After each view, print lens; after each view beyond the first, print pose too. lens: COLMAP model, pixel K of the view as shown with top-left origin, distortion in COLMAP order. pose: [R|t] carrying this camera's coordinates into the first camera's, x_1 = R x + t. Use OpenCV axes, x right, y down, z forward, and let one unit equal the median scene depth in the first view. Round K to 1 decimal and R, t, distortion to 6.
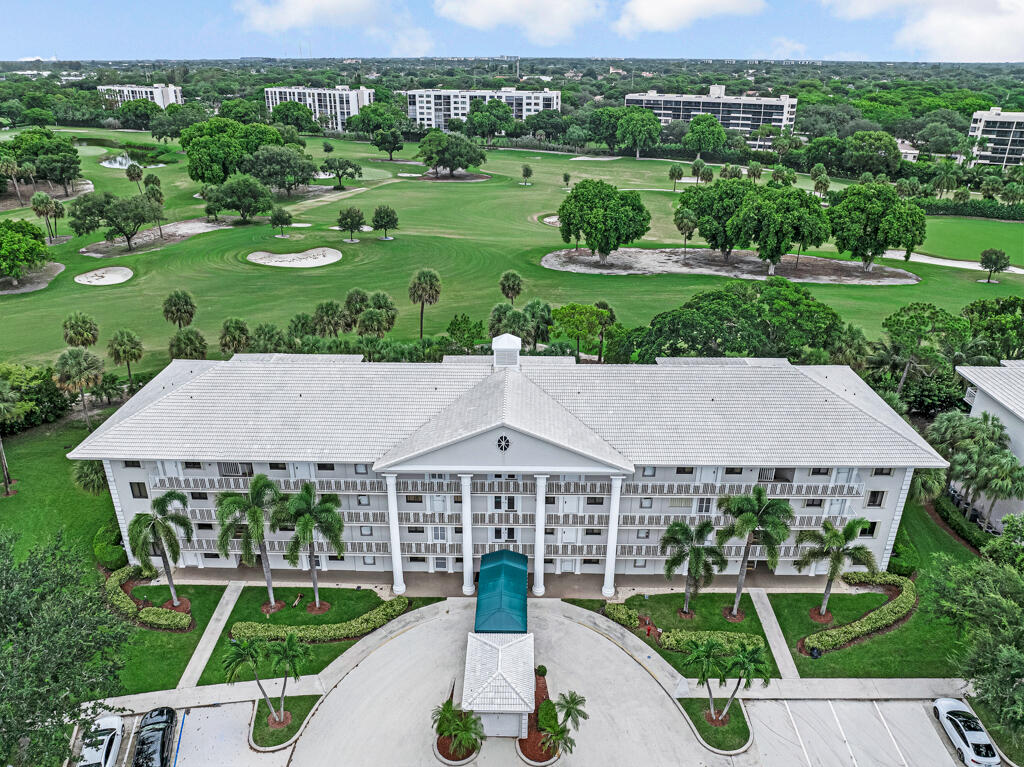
lens RADIAL K [[728.7, 0, 512.0], [0, 728.7, 383.5], [0, 0, 1]] dist [-0.040958, 0.001852]
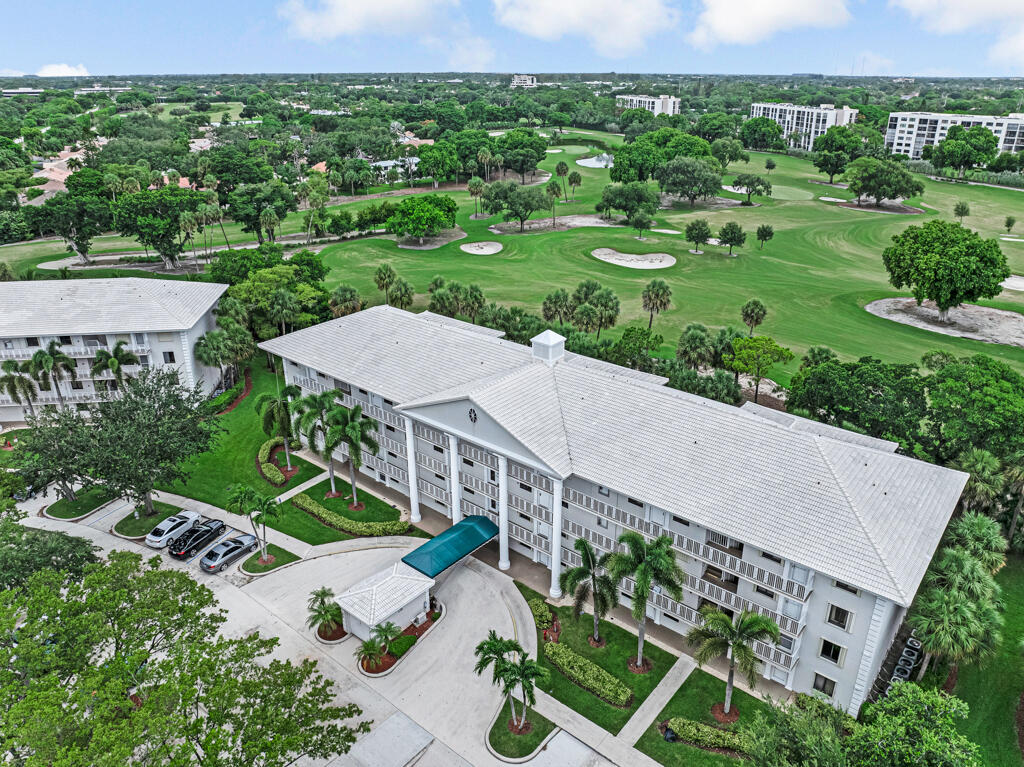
lens RADIAL K [[721.5, 0, 512.0], [0, 721.5, 383.5], [0, 0, 1]] dist [-0.042154, 0.001989]
pose [[0.775912, 0.248361, -0.579894, 0.166092], [-0.256989, 0.963949, 0.068990, -0.014887], [0.576123, 0.095496, 0.811765, 0.029818]]
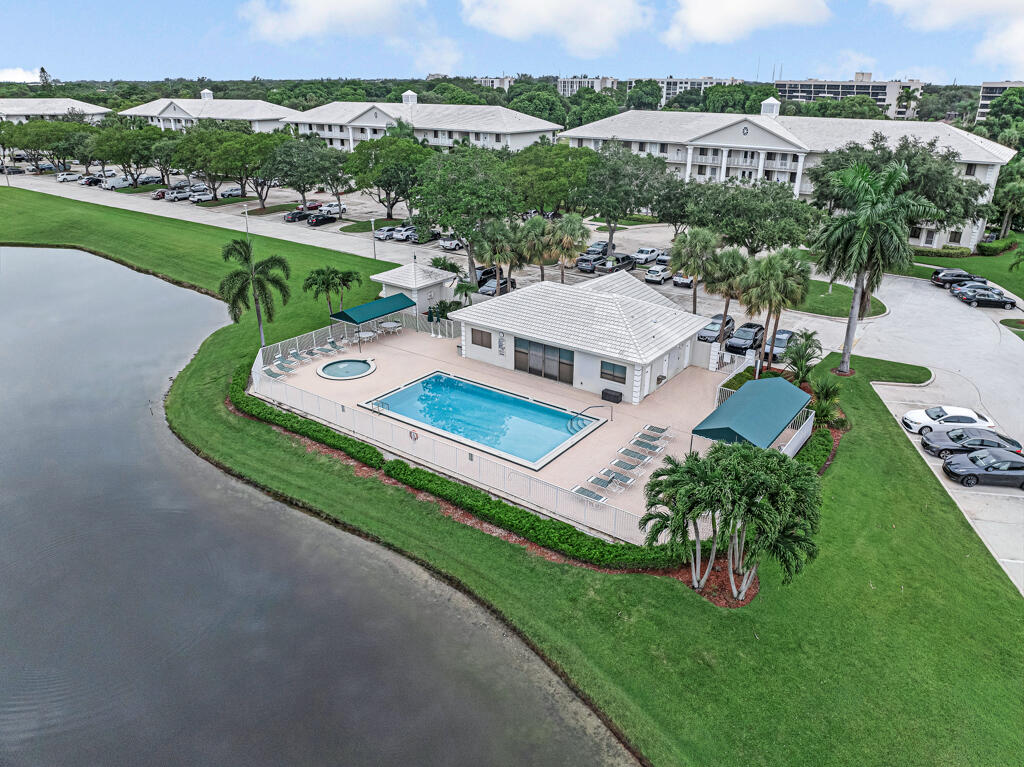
lens RADIAL K [[706.1, 0, 509.3], [0, 706.1, 405.9], [0, 0, 1]] dist [-0.033749, 0.001013]
pose [[0.810479, 0.245954, -0.531630, 0.891733], [-0.244987, 0.966717, 0.073756, 0.219442], [0.532076, 0.070464, 0.843759, -0.235562]]
